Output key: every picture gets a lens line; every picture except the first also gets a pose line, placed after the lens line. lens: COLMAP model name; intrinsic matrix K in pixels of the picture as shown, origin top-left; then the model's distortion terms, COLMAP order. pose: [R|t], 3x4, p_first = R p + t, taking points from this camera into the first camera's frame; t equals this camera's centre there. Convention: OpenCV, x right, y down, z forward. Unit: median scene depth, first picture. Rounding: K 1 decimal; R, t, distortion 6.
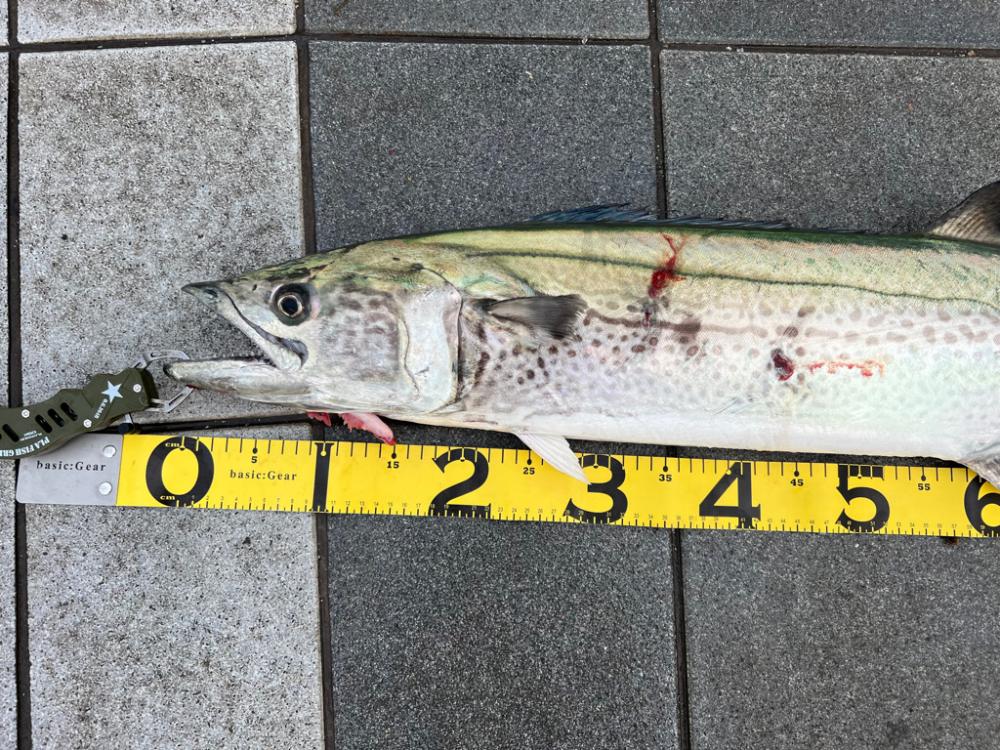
lens RADIAL K [[742.5, 0, 500.0], [0, 742.5, 375.0], [0, 0, 1]] dist [0.019739, -0.028971]
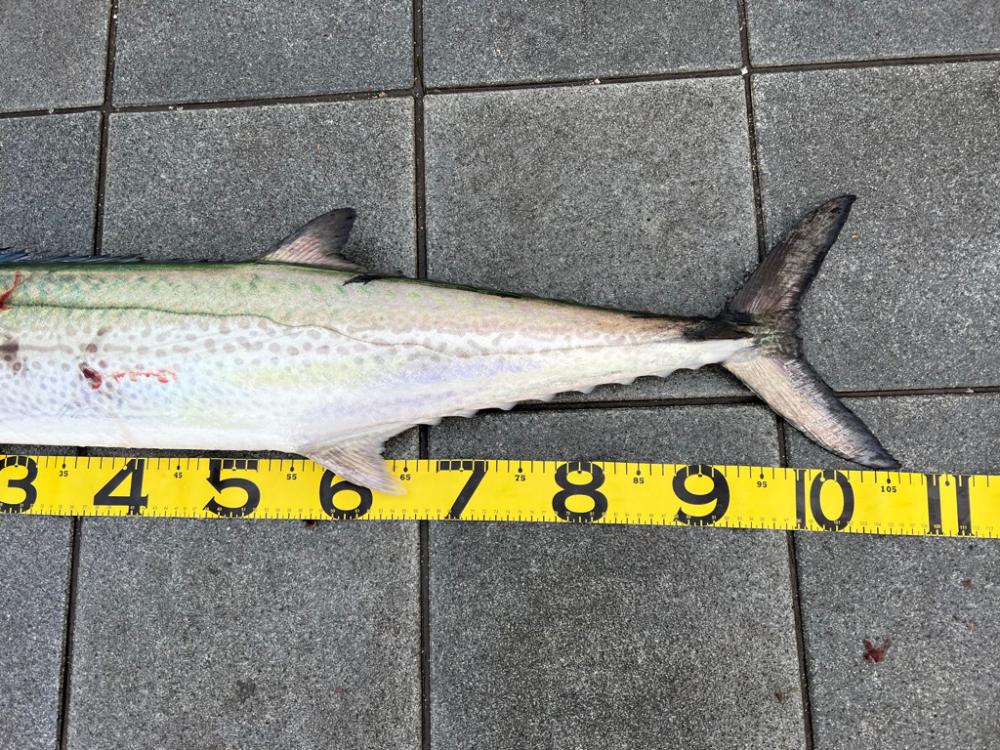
lens RADIAL K [[742.5, 0, 500.0], [0, 742.5, 375.0], [0, 0, 1]] dist [0.019739, -0.028971]
pose [[0.993229, -0.035701, -0.110552, 1.045439], [0.032897, 0.999092, -0.027092, 0.035508], [0.111419, 0.023272, 0.993501, -0.112013]]
